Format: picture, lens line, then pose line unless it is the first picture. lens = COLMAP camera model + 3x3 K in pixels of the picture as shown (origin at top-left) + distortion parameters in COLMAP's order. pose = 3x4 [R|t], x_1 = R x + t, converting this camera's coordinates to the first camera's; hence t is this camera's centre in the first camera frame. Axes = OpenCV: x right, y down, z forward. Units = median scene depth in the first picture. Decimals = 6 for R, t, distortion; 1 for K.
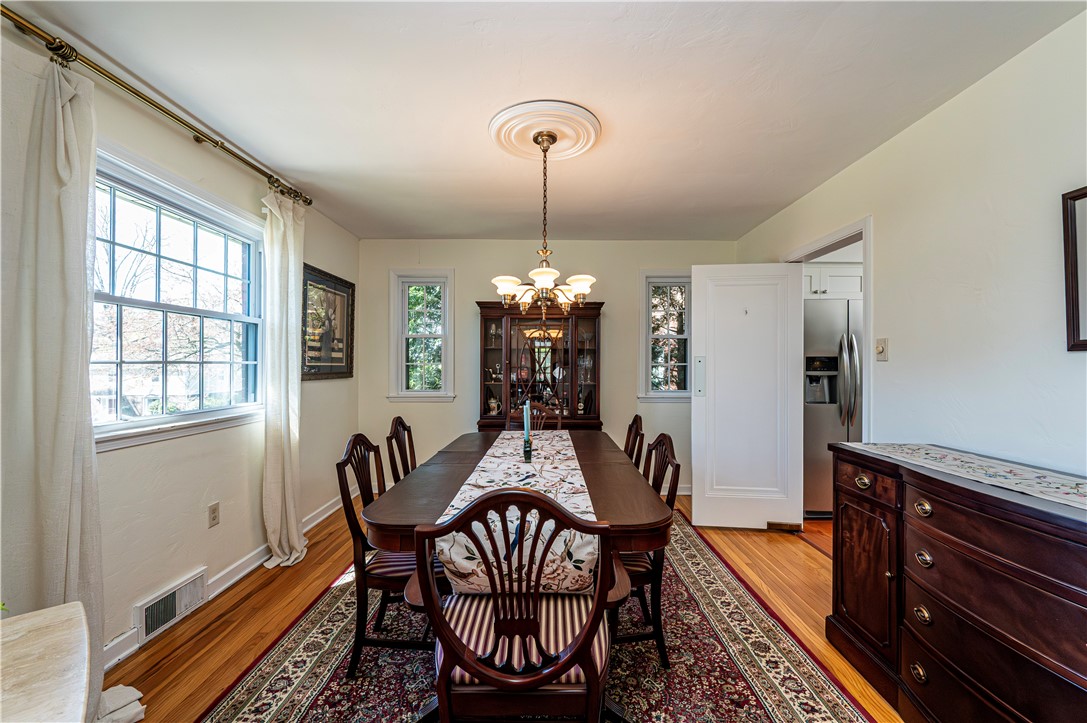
lens RADIAL K [[436.3, 0, 546.9], [0, 436.3, 366.6], [0, 0, 1]] dist [-0.001408, -0.000415]
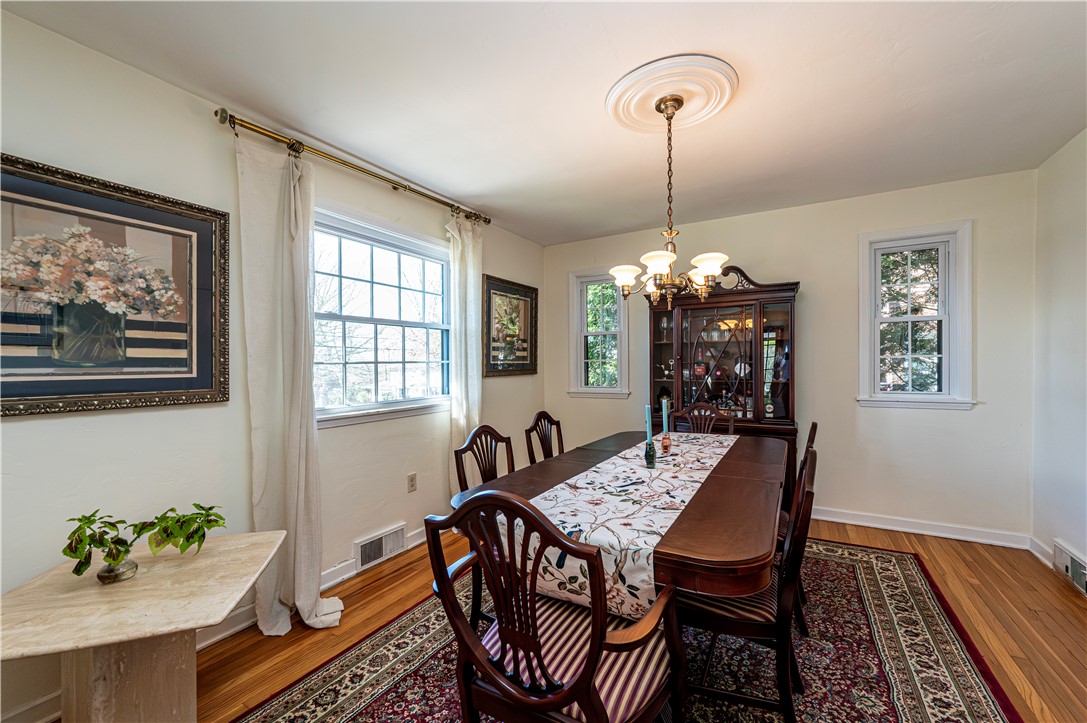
lens RADIAL K [[436.3, 0, 546.9], [0, 436.3, 366.6], [0, 0, 1]] dist [-0.001408, -0.000415]
pose [[0.869634, -0.007258, -0.493644, 0.212757], [0.011697, 0.999914, 0.005903, 0.000885], [0.493559, -0.010907, 0.869644, 0.101151]]
